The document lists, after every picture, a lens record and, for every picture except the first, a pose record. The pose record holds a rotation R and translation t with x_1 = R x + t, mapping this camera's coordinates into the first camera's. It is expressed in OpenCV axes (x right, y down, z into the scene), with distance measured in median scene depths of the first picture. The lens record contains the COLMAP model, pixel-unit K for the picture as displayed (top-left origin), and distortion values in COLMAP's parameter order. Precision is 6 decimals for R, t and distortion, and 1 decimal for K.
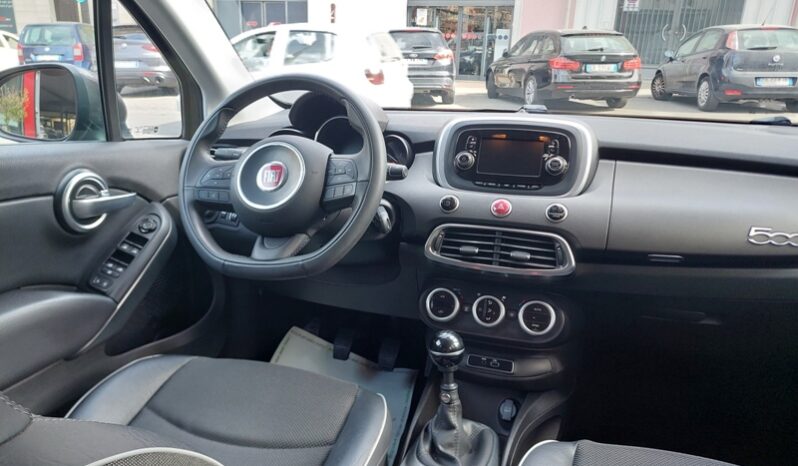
lens RADIAL K [[575.8, 0, 395.0], [0, 575.8, 223.4], [0, 0, 1]] dist [0.080531, -0.080434]
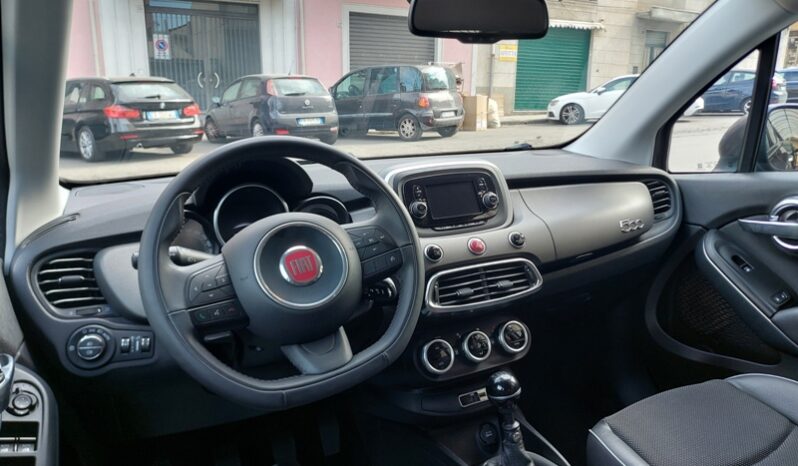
lens RADIAL K [[575.8, 0, 406.7], [0, 575.8, 229.3], [0, 0, 1]] dist [0.080531, -0.080434]
pose [[0.707000, -0.184603, 0.682695, -0.567694], [0.228078, 0.973269, 0.026976, -0.104180], [-0.669426, 0.136636, 0.730205, 0.279349]]
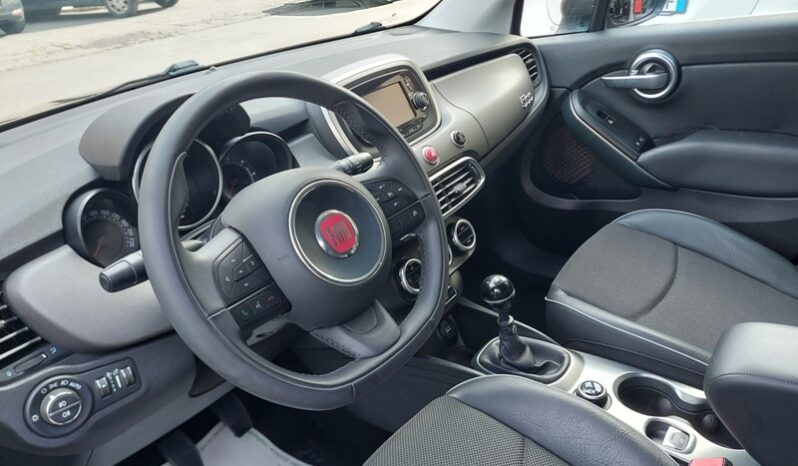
lens RADIAL K [[575.8, 0, 402.8], [0, 575.8, 228.7], [0, 0, 1]] dist [0.080531, -0.080434]
pose [[0.318863, -0.464656, 0.826088, -0.643807], [0.349037, 0.867899, 0.353448, -0.257572], [-0.881192, 0.175634, 0.438922, 0.570682]]
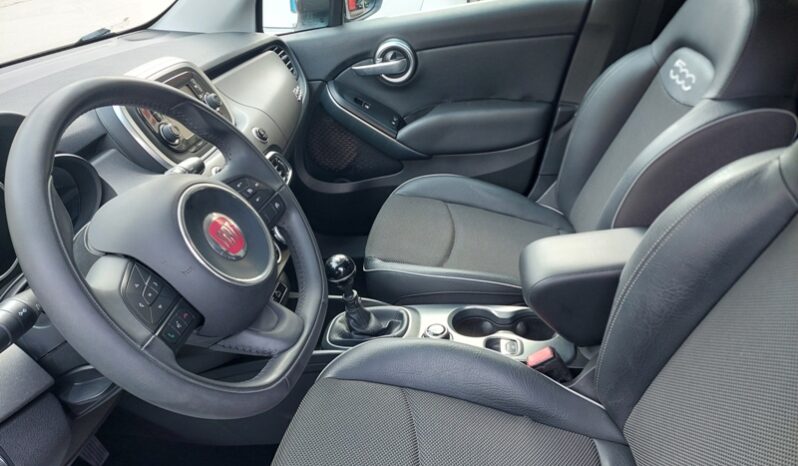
lens RADIAL K [[575.8, 0, 398.5], [0, 575.8, 230.8], [0, 0, 1]] dist [0.080531, -0.080434]
pose [[-0.198803, -0.473888, 0.857851, -0.703643], [0.331513, 0.791206, 0.513899, -0.311570], [-0.922267, 0.386553, -0.000194, 0.739766]]
